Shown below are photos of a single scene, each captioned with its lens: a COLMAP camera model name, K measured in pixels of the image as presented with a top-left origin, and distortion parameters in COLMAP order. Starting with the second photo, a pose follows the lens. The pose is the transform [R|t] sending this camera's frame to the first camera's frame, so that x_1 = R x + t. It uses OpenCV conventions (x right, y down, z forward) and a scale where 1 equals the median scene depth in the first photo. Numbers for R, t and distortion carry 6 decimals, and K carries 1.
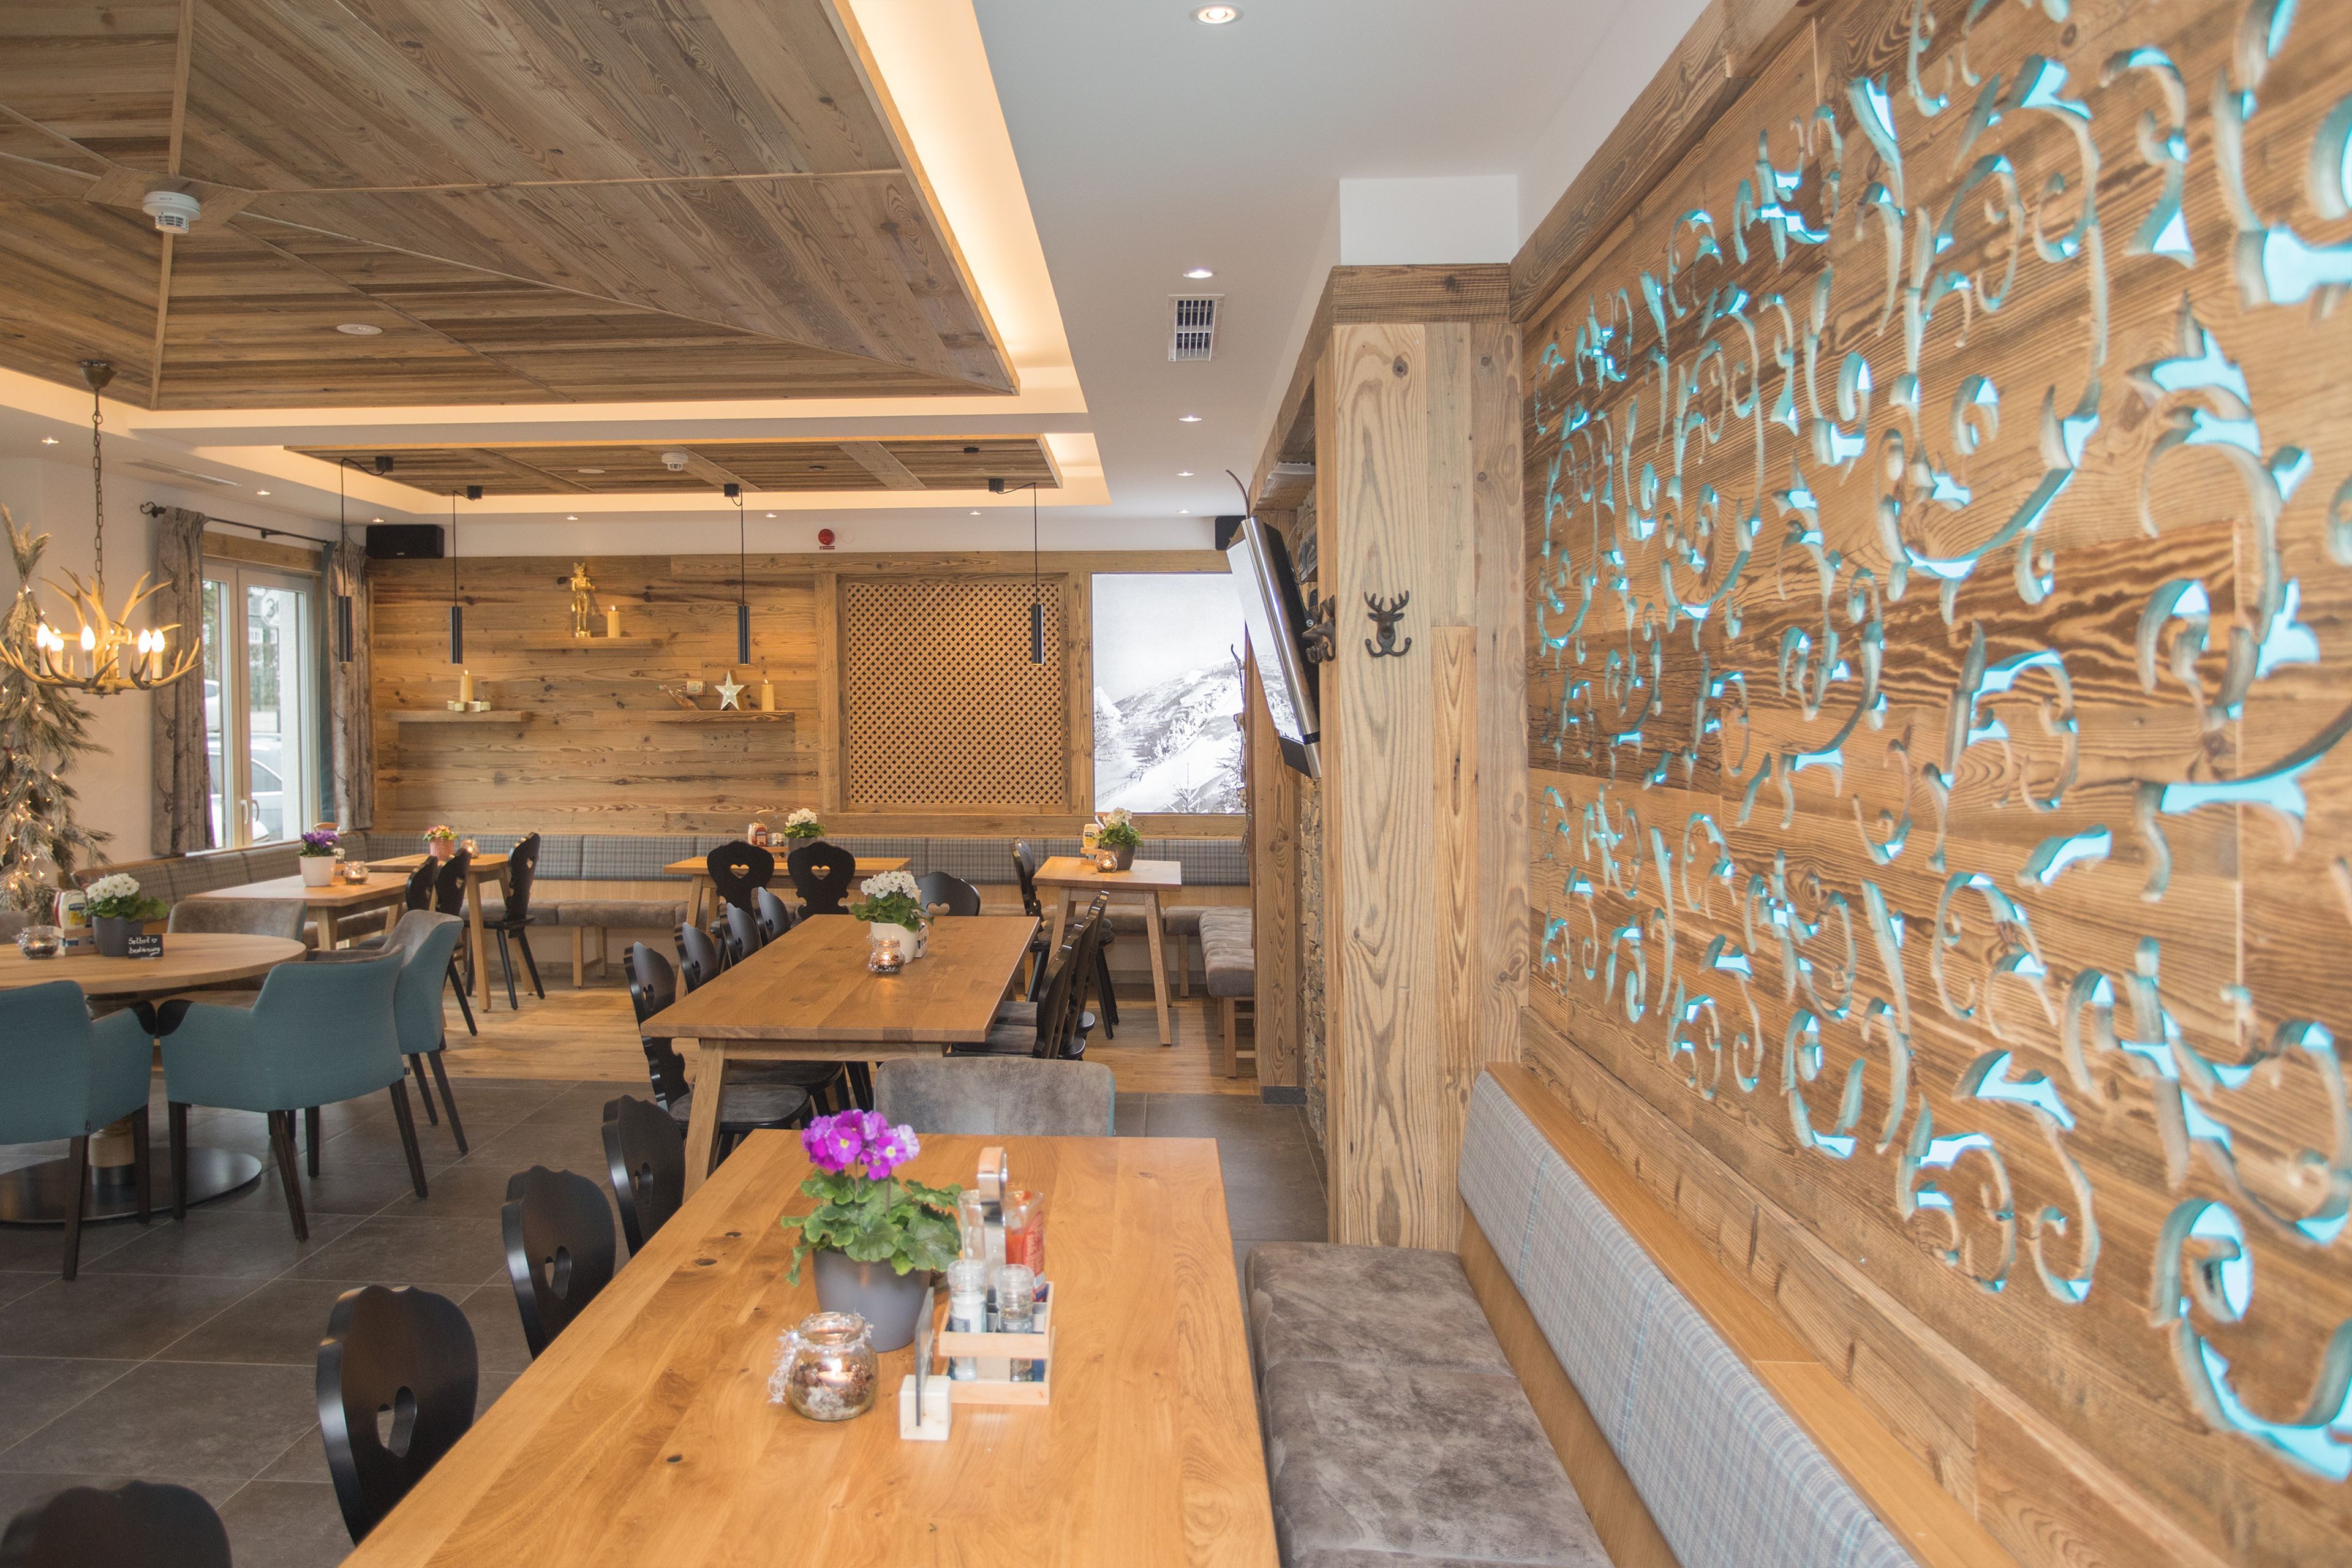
lens RADIAL K [[1757.7, 0, 1174.3], [0, 1757.7, 709.6], [0, 0, 1]] dist [0.000982, 0.003341]
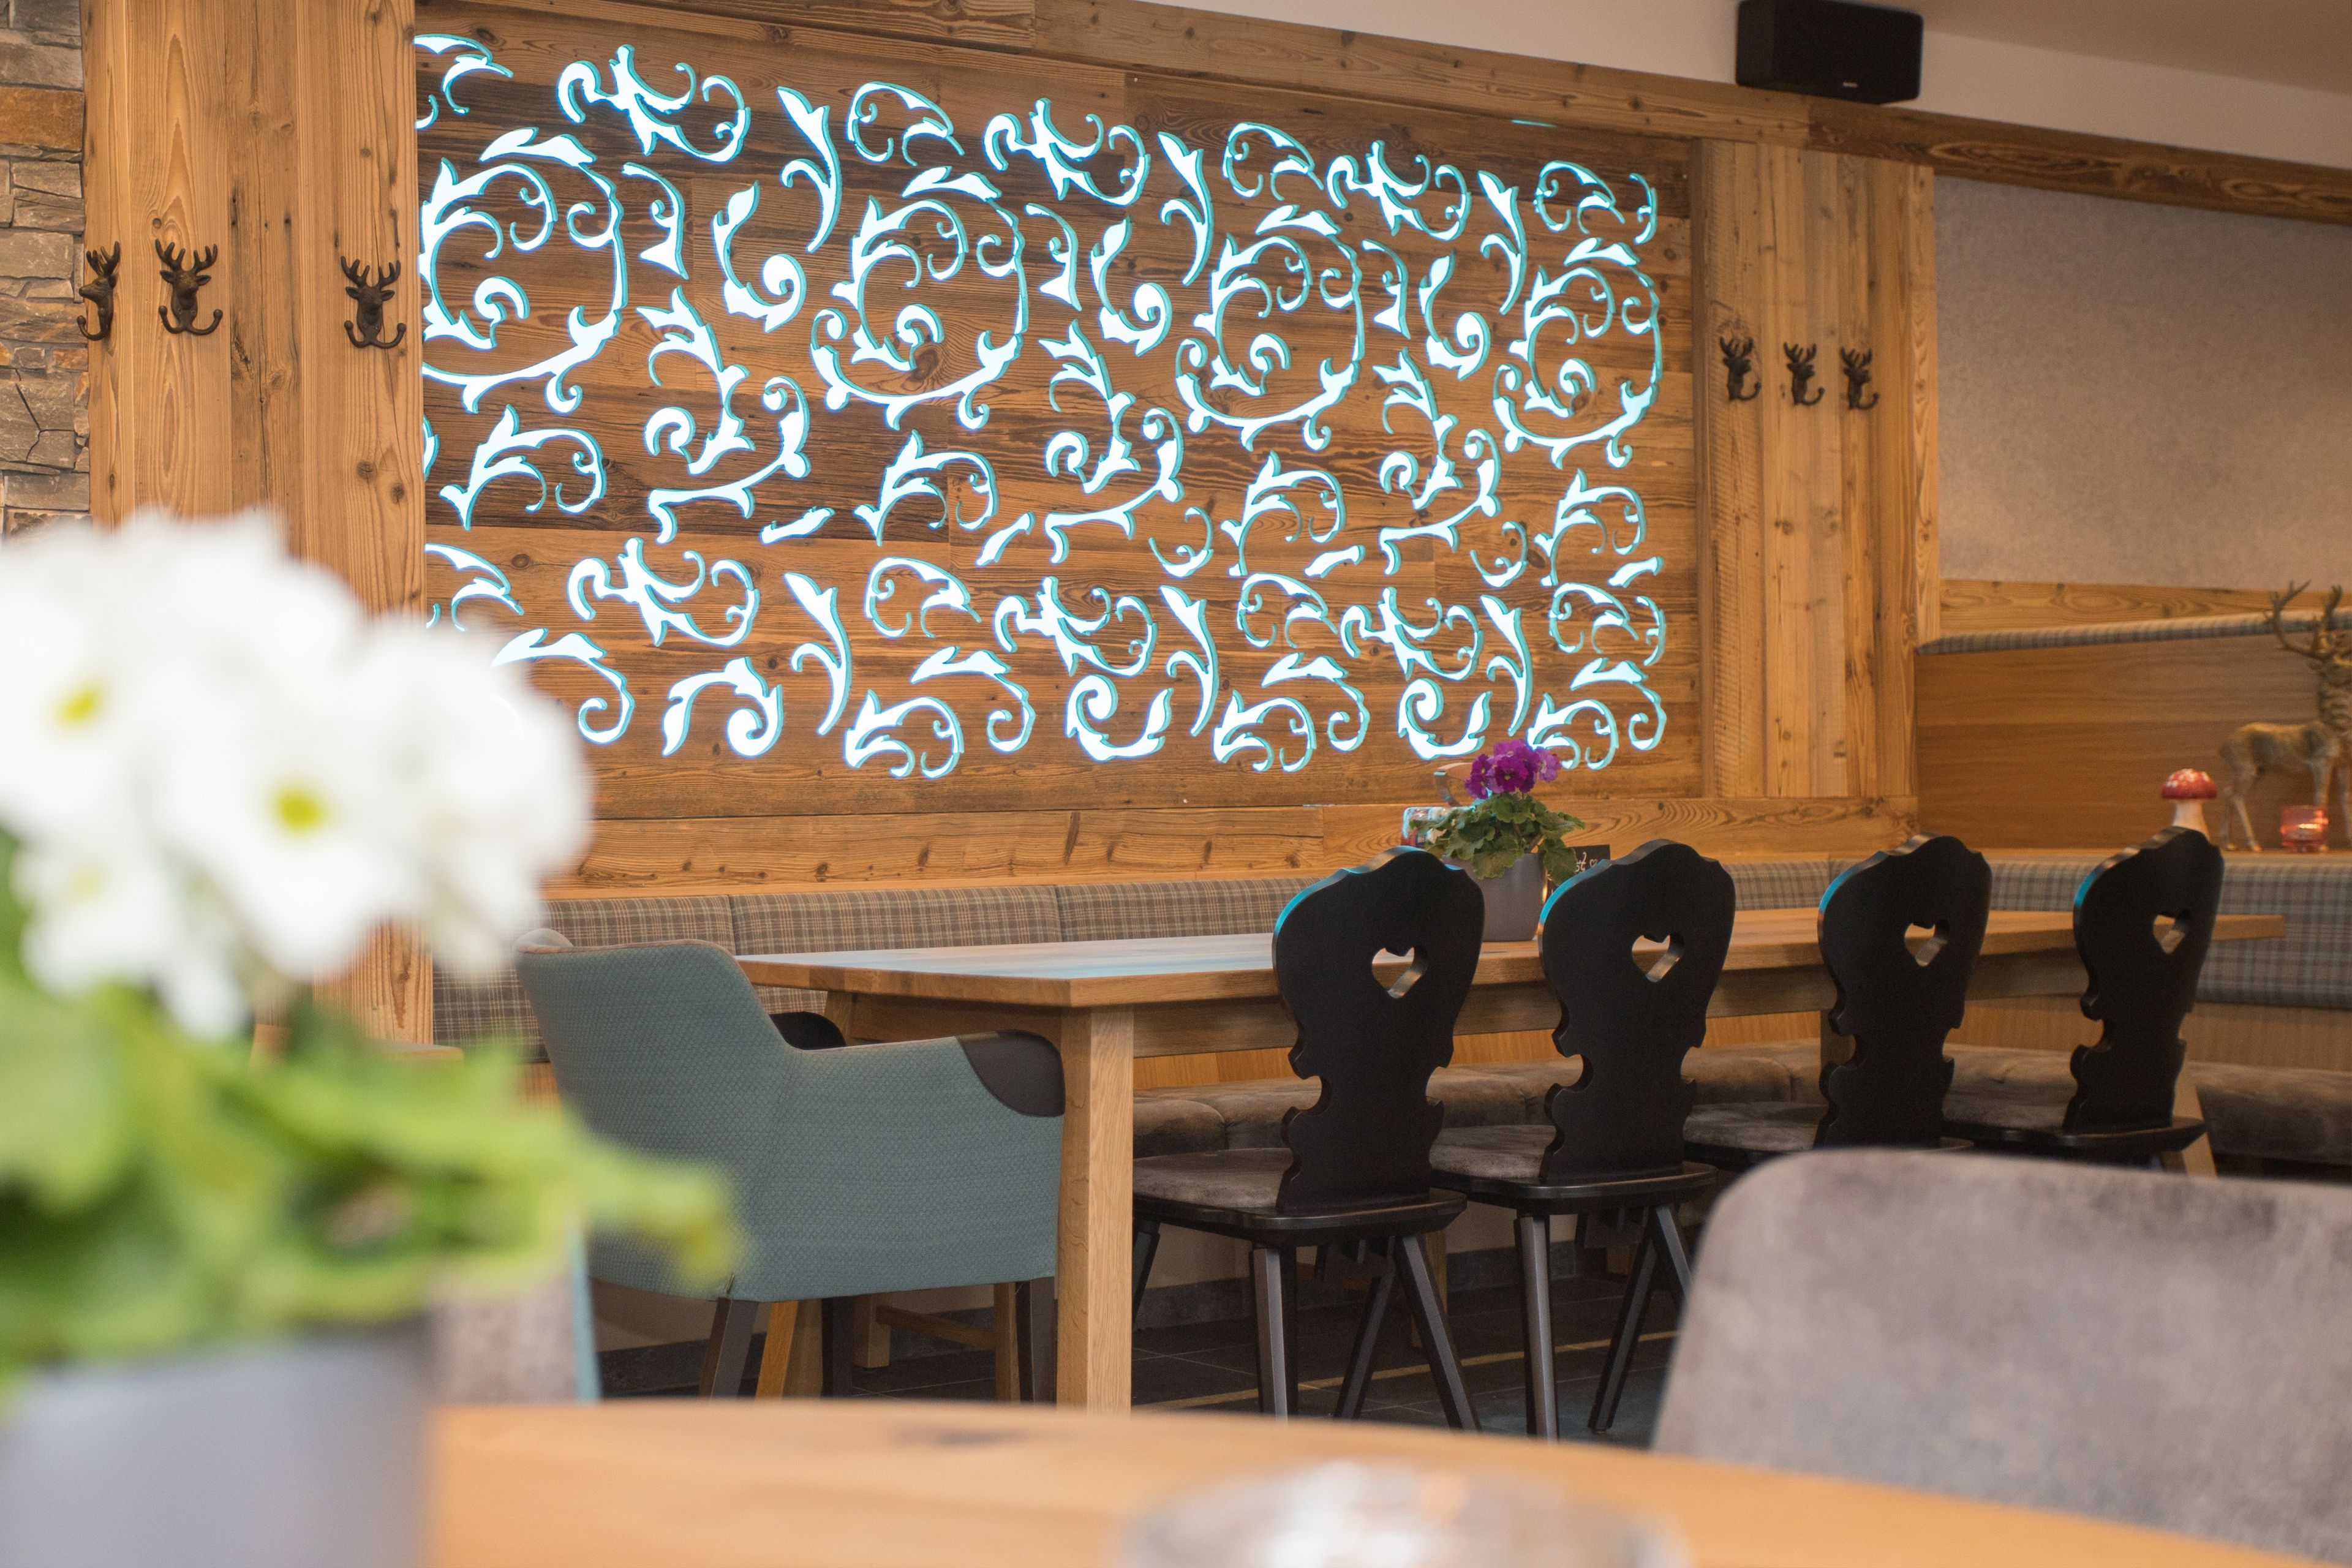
lens RADIAL K [[2812.7, 0, 1177.0], [0, 2812.7, 723.5], [0, 0, 1]] dist [0.119481, 0.033591]
pose [[-0.552999, 0.017503, 0.832998, -1.927802], [0.013887, 0.999834, -0.011789, 0.264713], [-0.833066, 0.005048, -0.553150, 2.509961]]
